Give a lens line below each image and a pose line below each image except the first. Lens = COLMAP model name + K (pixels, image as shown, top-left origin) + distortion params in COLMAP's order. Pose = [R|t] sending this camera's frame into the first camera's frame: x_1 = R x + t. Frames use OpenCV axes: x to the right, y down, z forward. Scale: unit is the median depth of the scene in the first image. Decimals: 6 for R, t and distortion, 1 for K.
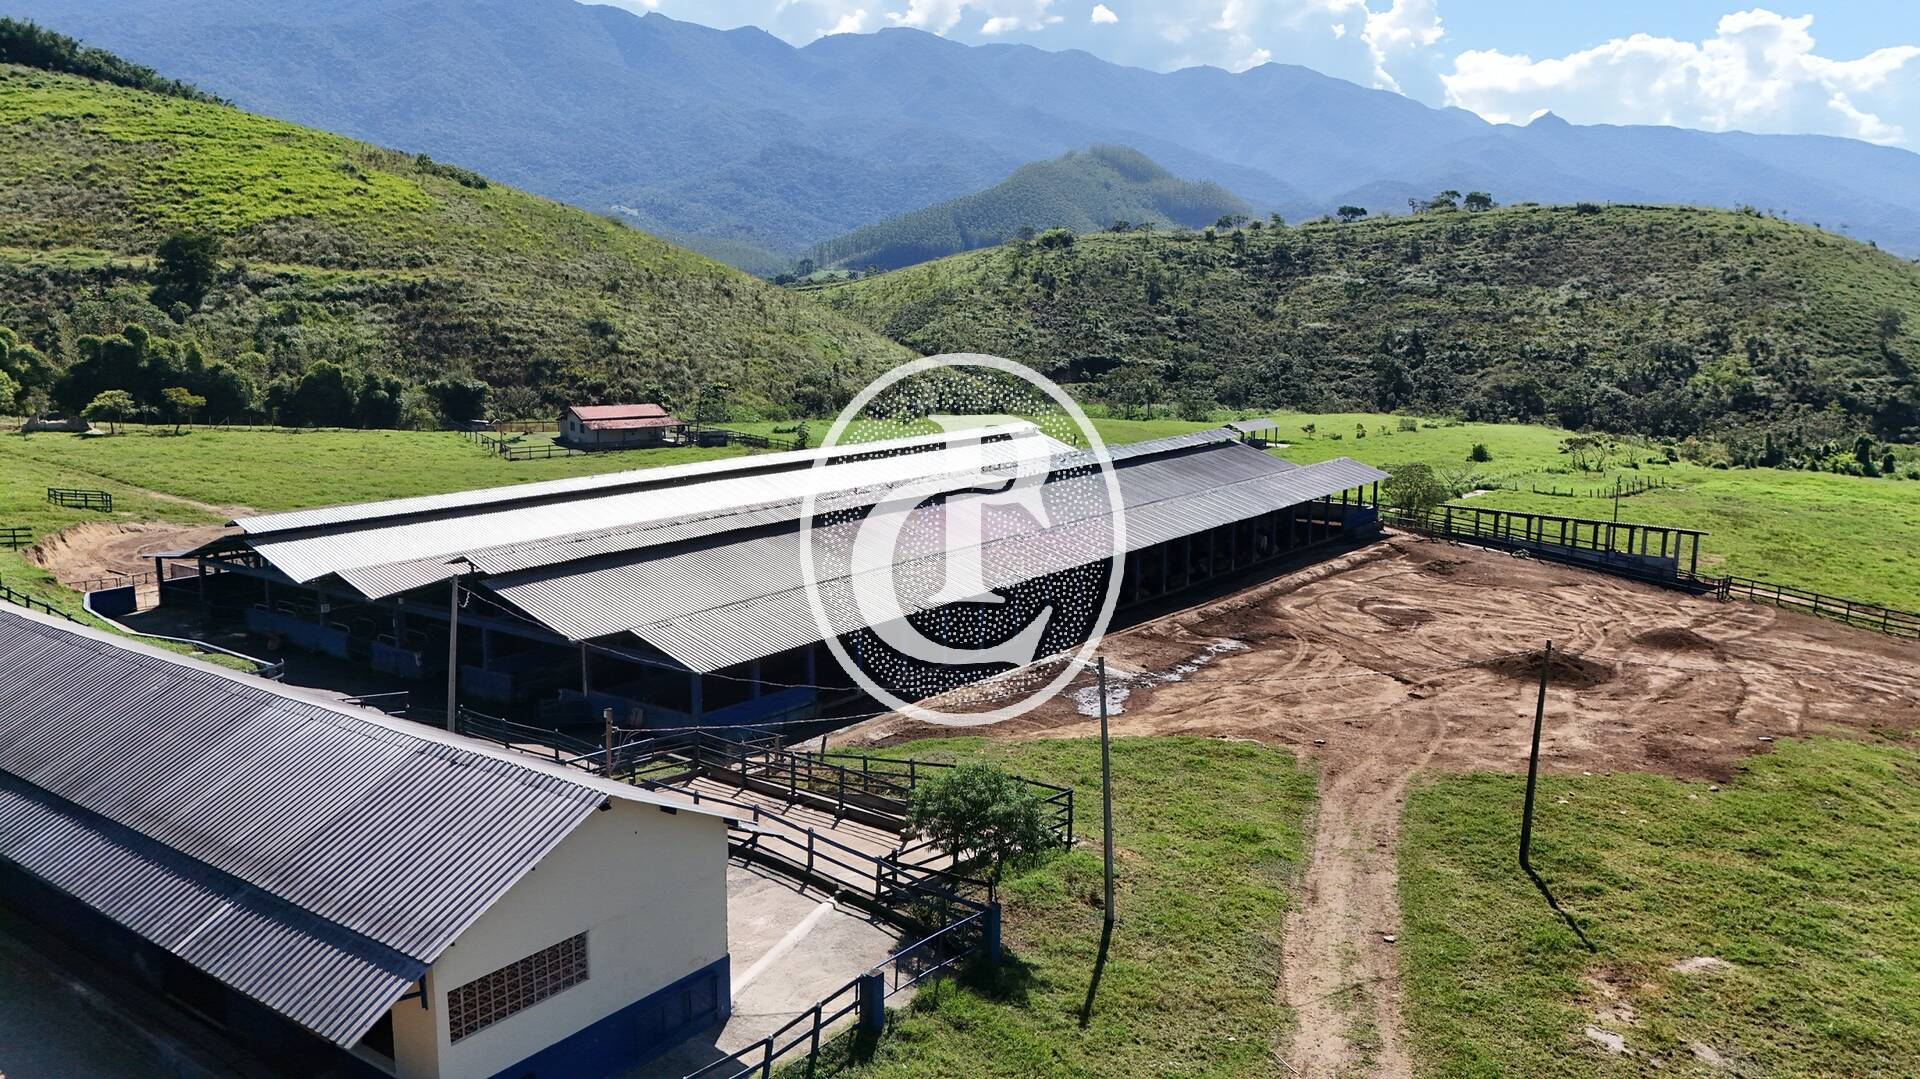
lens RADIAL K [[1416.9, 0, 967.9], [0, 1416.9, 546.3], [0, 0, 1]] dist [0.065092, -0.059614]
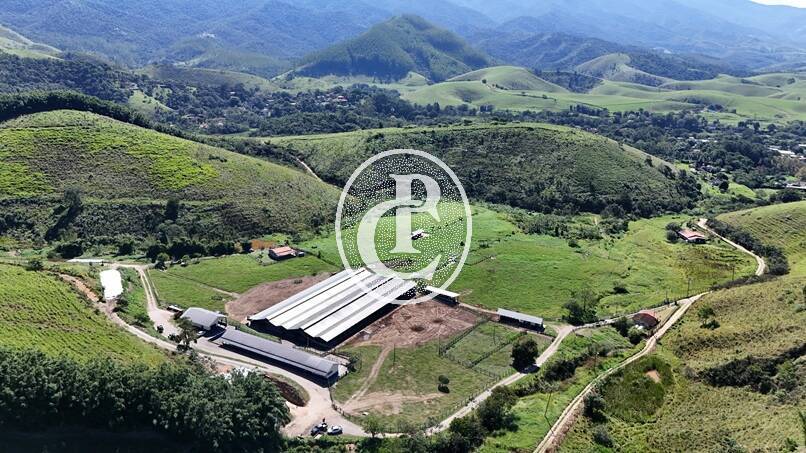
lens RADIAL K [[594.8, 0, 404.9], [0, 594.8, 229.3], [0, 0, 1]] dist [0.065092, -0.059614]
pose [[0.996694, -0.026318, 0.076871, 0.017482], [0.017369, 0.993232, 0.114844, -0.291524], [-0.079373, -0.113129, 0.990405, -0.791628]]
